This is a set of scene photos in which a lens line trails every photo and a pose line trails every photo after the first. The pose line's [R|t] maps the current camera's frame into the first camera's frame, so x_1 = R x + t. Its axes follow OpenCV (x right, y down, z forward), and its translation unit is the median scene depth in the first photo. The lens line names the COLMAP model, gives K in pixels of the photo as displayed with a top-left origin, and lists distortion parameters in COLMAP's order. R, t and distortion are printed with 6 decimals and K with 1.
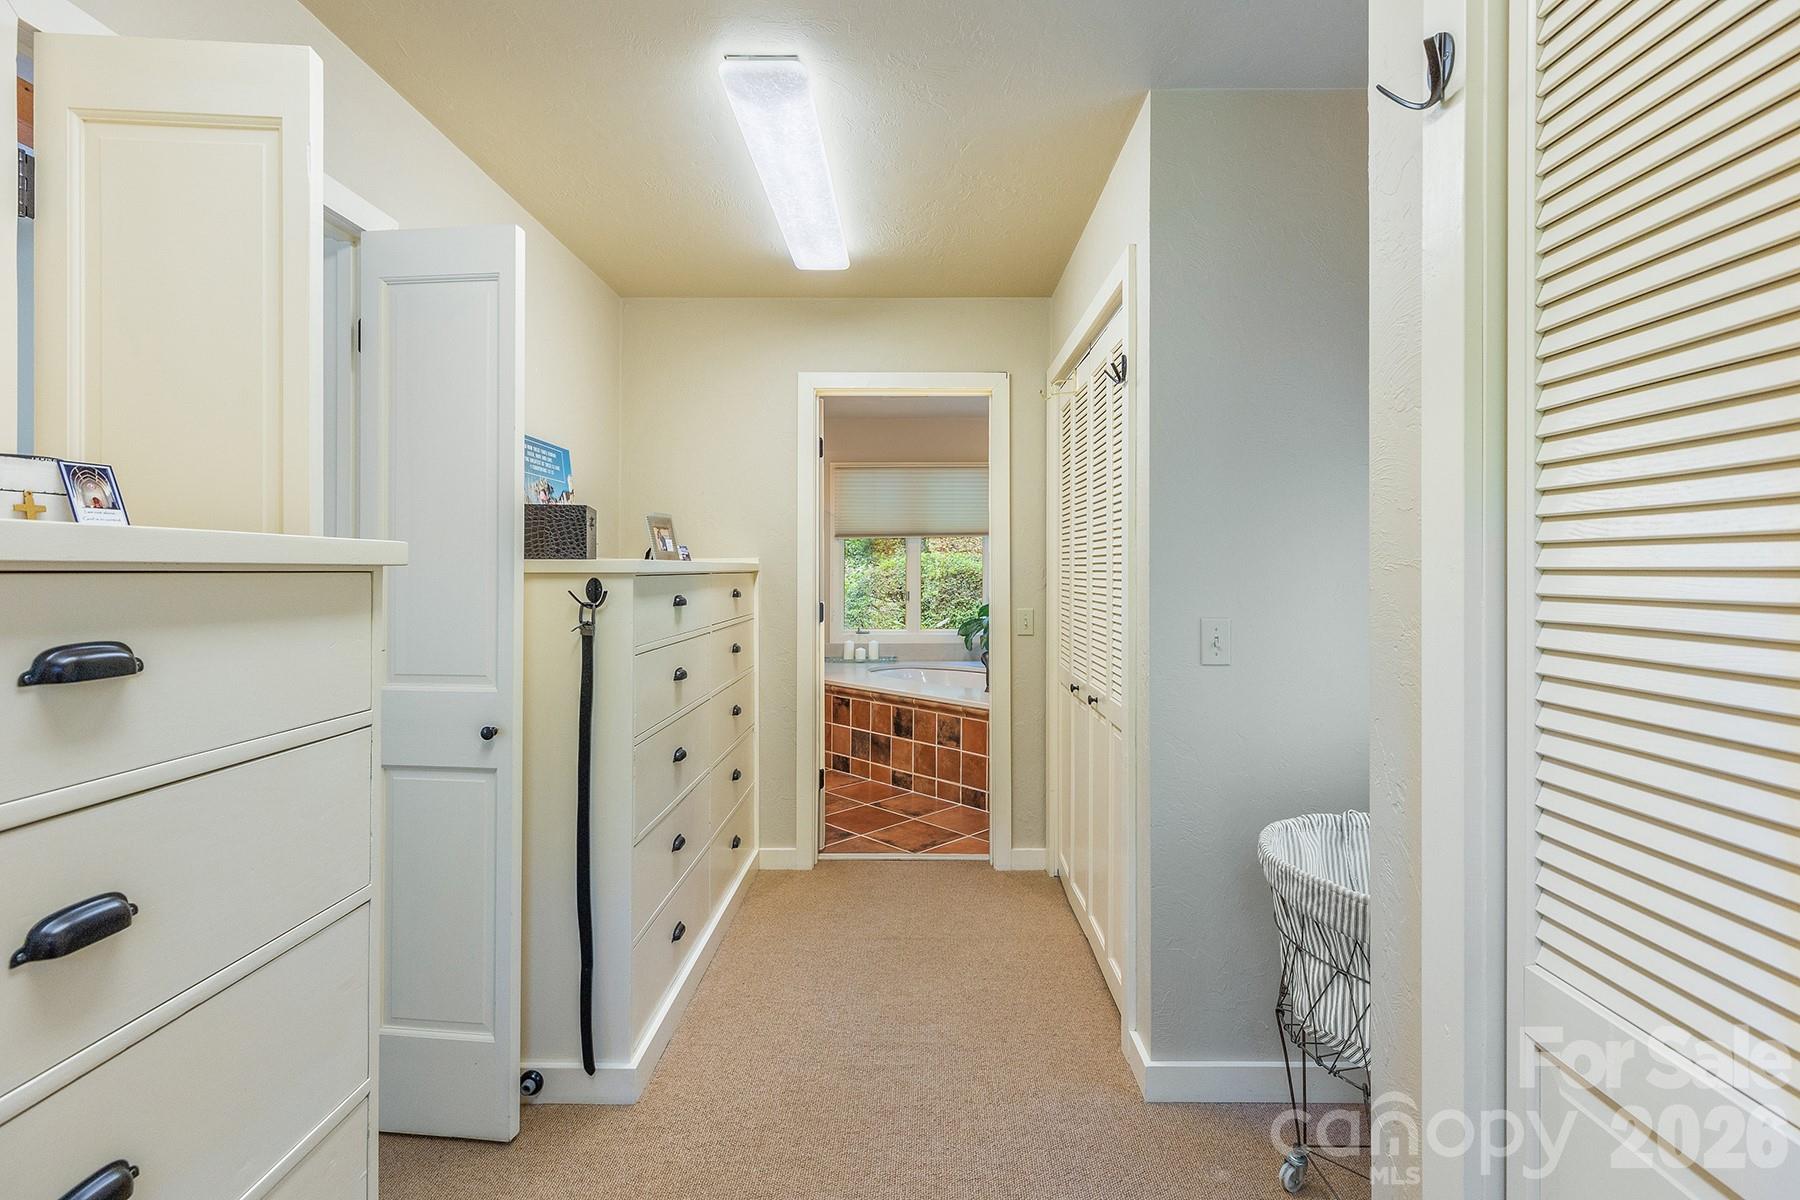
lens RADIAL K [[830.5, 0, 904.7], [0, 830.5, 582.9], [0, 0, 1]] dist [0.004432, 0.002576]
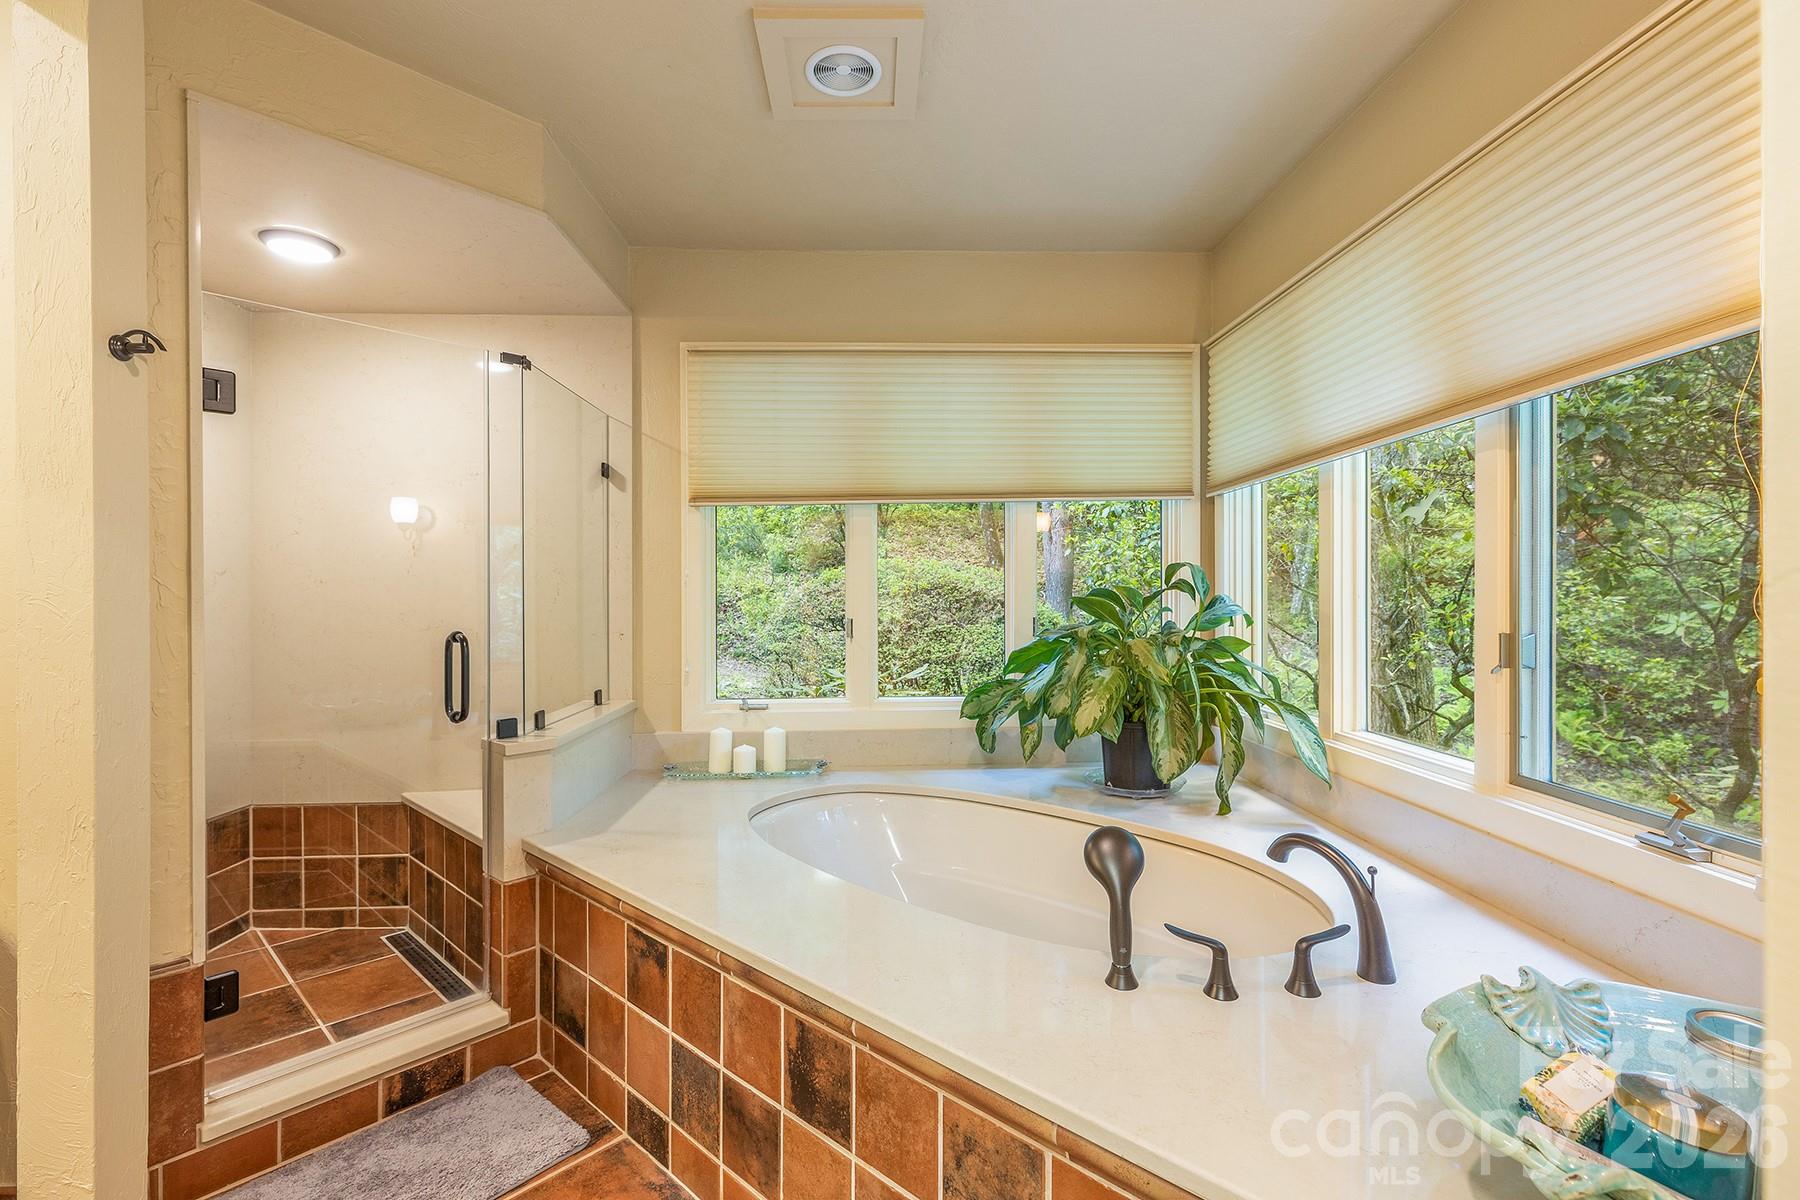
lens RADIAL K [[830.5, 0, 903.4], [0, 830.5, 595.9], [0, 0, 1]] dist [0.004432, 0.002576]
pose [[0.998685, -0.008371, 0.050571, 0.010906], [0.008868, 0.999914, -0.009620, 0.002254], [-0.050486, 0.010055, 0.998674, 0.544889]]
